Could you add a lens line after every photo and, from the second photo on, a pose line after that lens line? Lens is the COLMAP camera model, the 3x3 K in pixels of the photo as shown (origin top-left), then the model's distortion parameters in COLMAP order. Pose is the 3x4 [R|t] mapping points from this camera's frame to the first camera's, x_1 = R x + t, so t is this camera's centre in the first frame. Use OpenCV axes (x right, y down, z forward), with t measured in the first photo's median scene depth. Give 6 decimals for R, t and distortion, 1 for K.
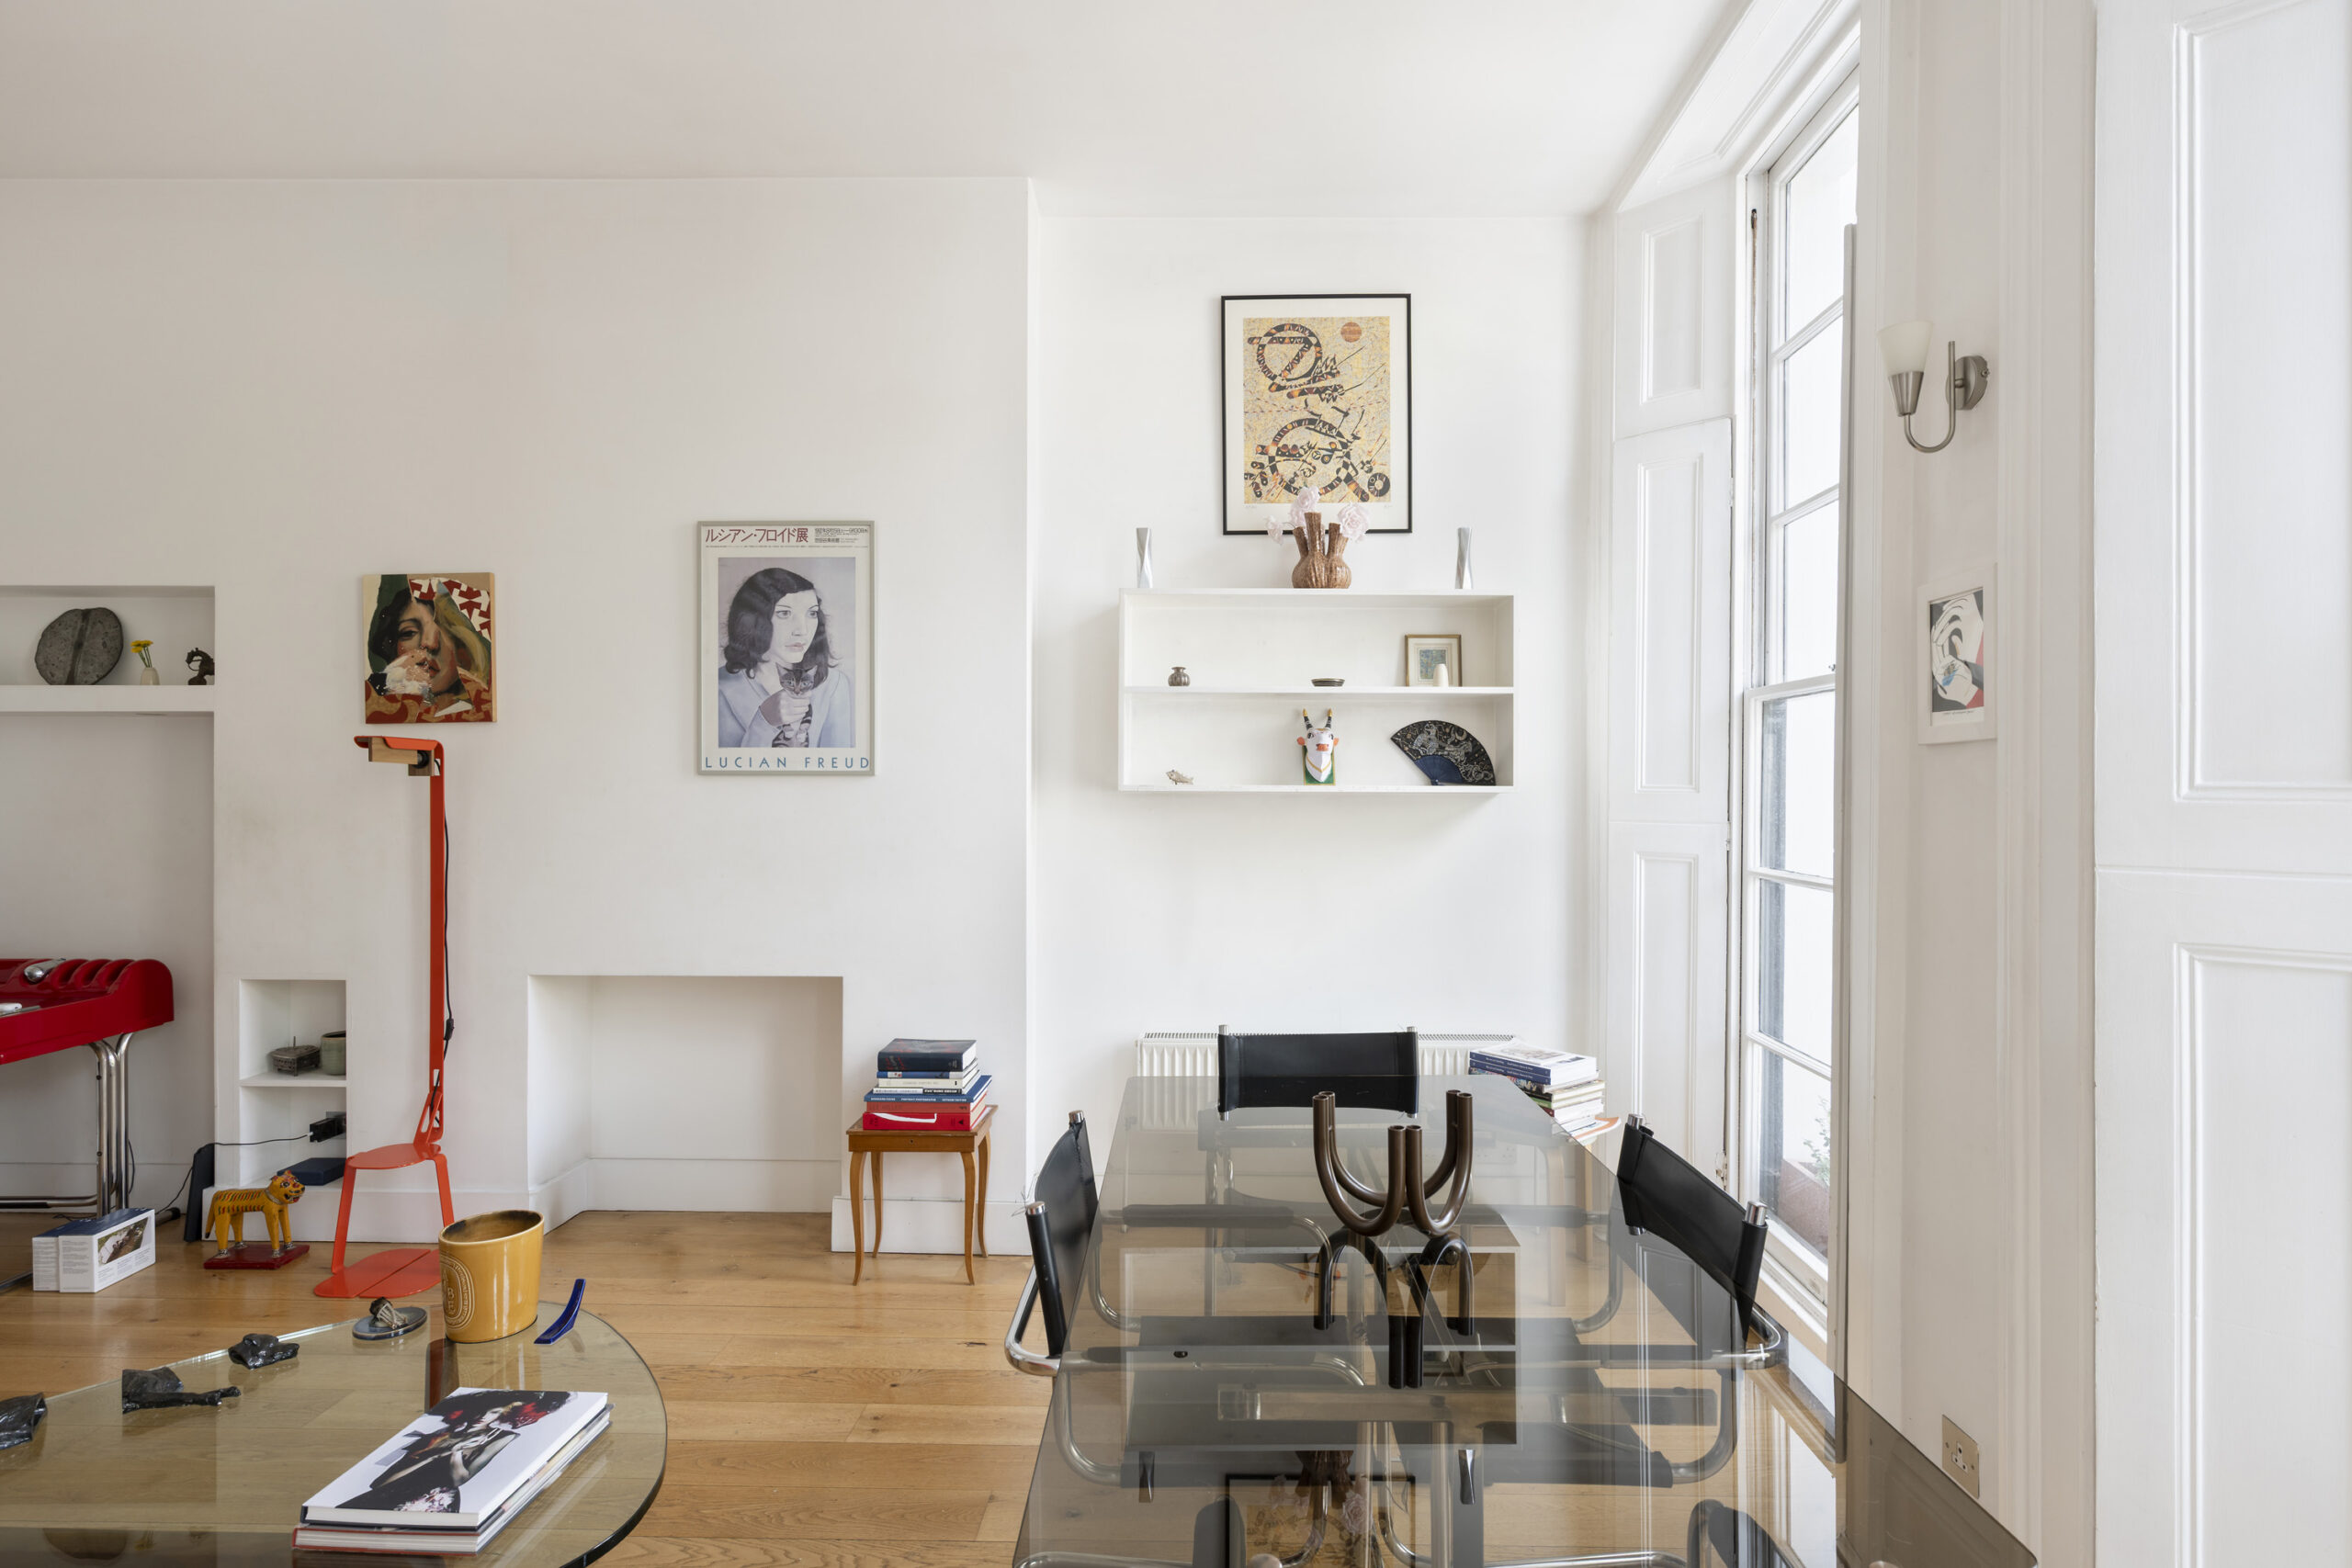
lens RADIAL K [[1169.6, 0, 1182.6], [0, 1169.6, 793.2], [0, 0, 1]] dist [-0.005198, -0.001686]
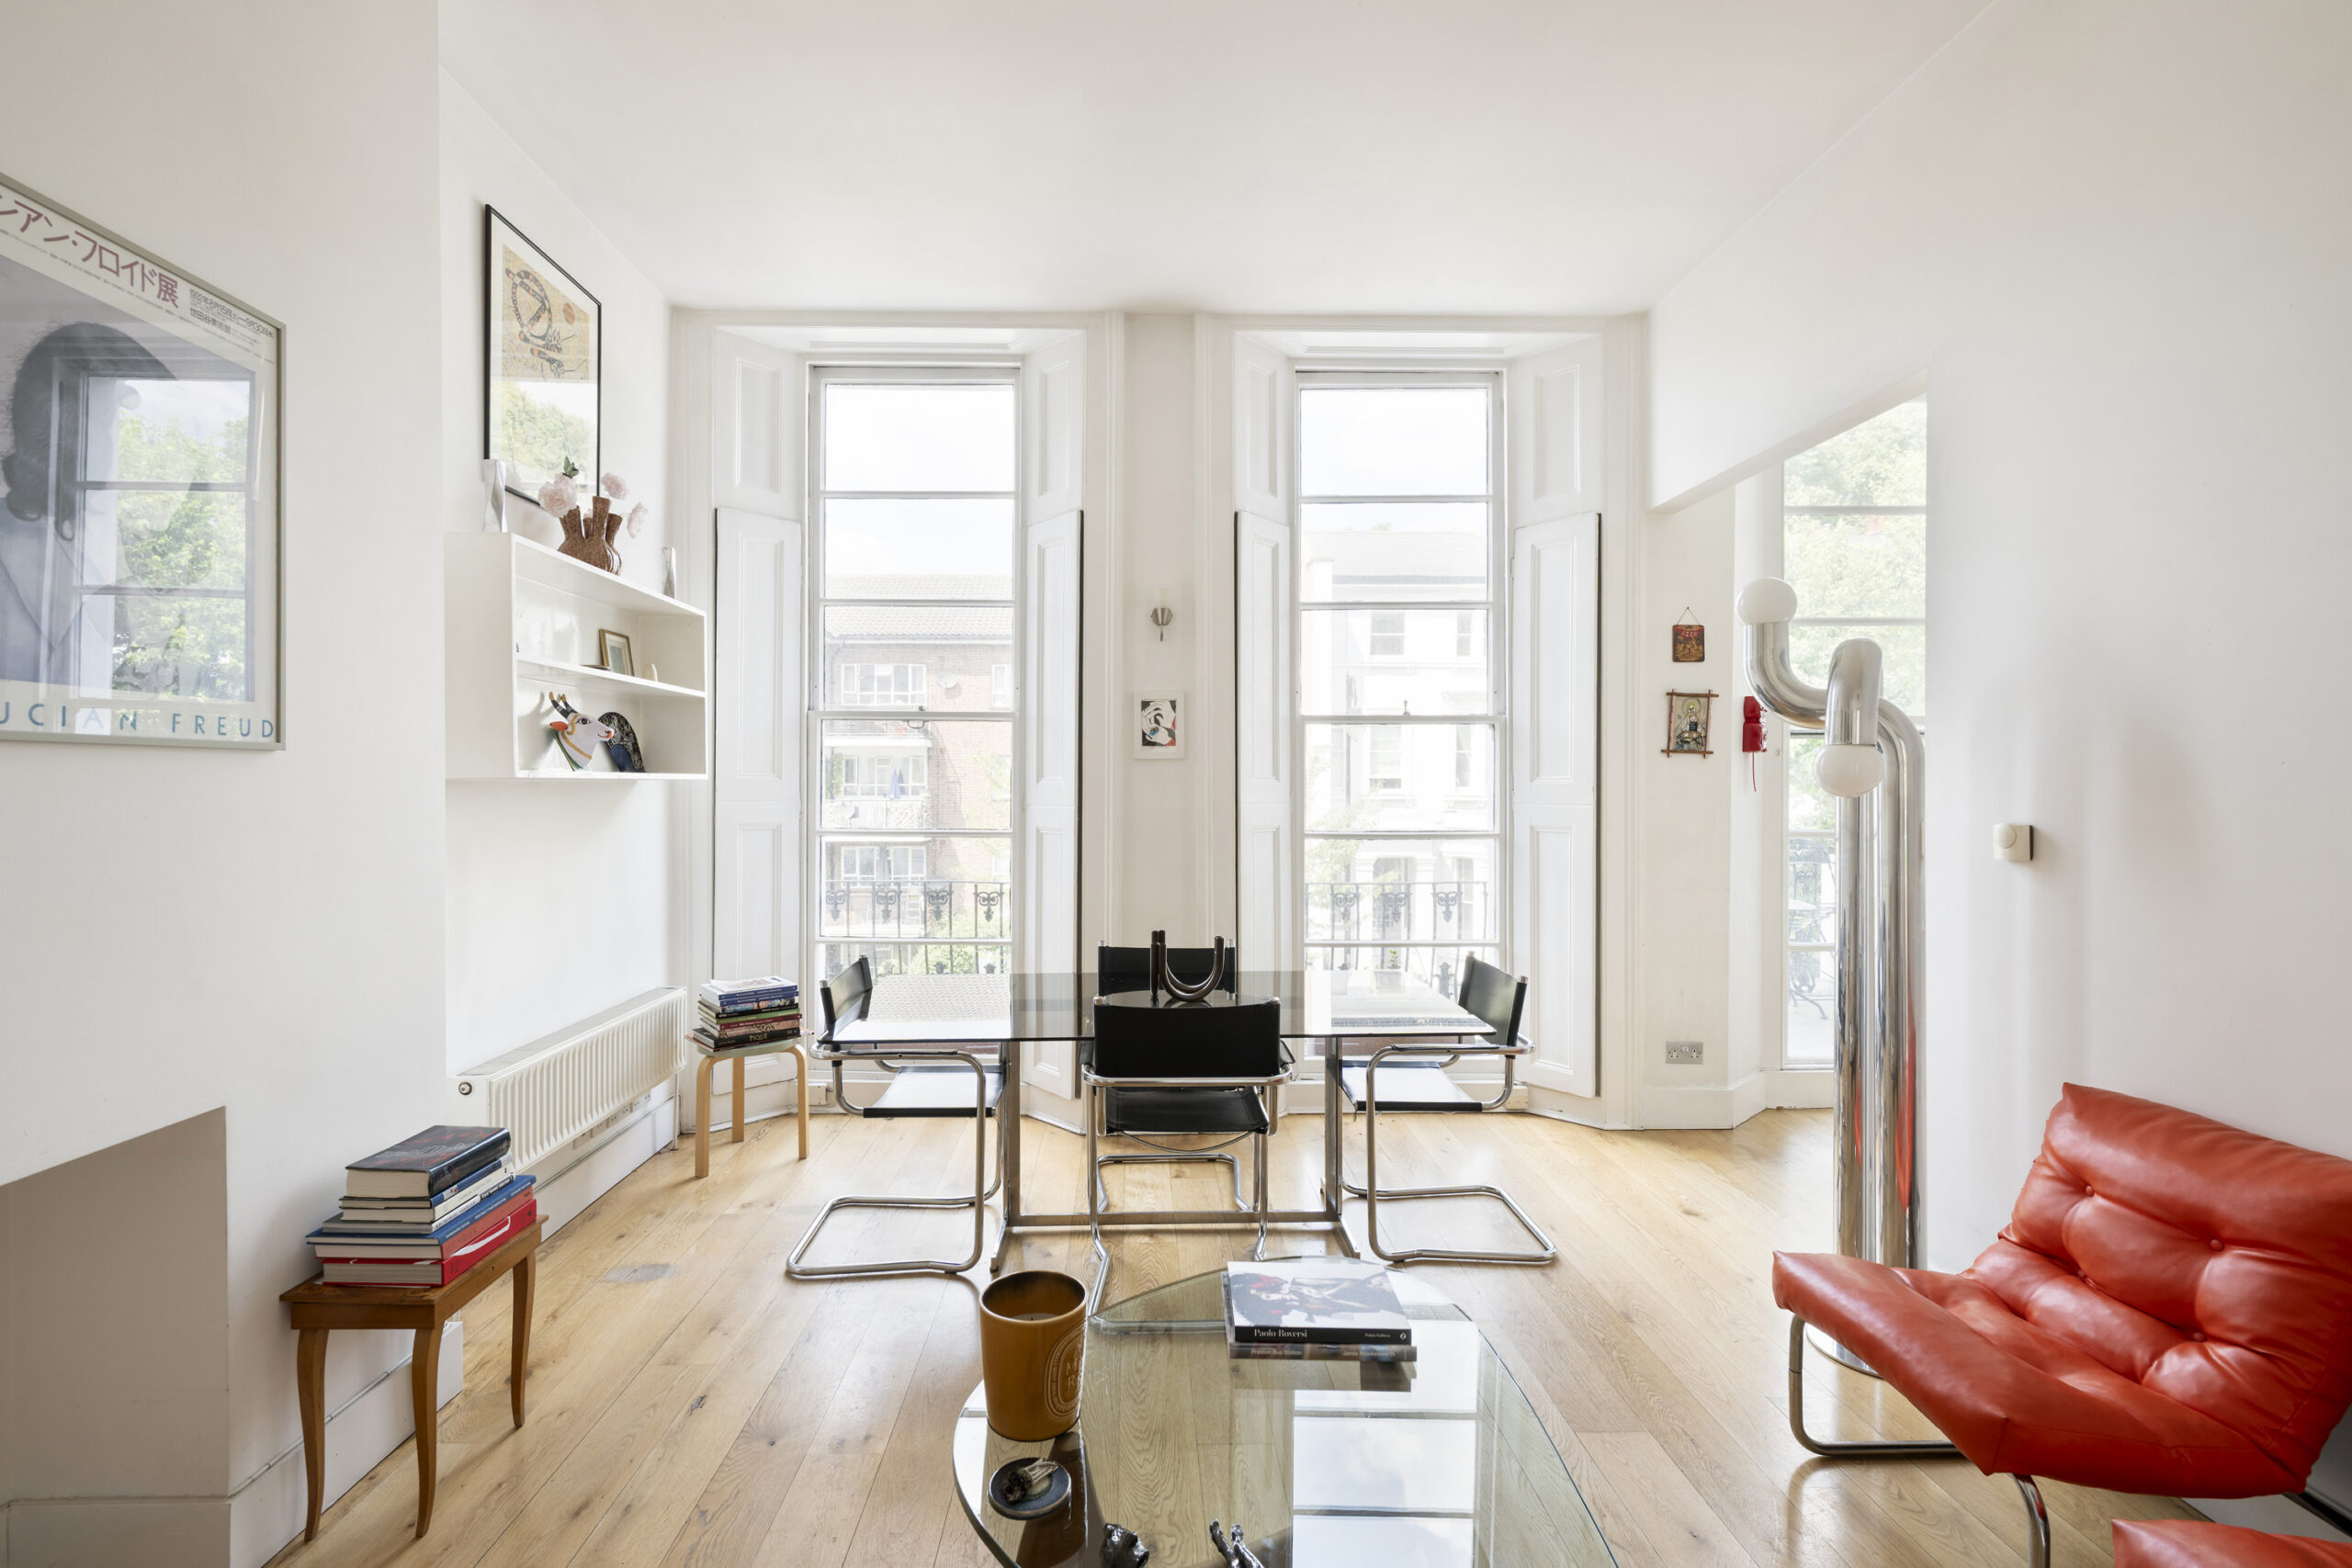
lens RADIAL K [[1058.0, 0, 1168.6], [0, 1058.0, 782.1], [0, 0, 1]] dist [0.000483, 0.000288]
pose [[-0.058336, -0.003376, 0.998291, -0.782287], [-0.000106, 0.999994, 0.003375, -0.001011], [-0.998297, 0.000091, -0.058336, 0.545963]]
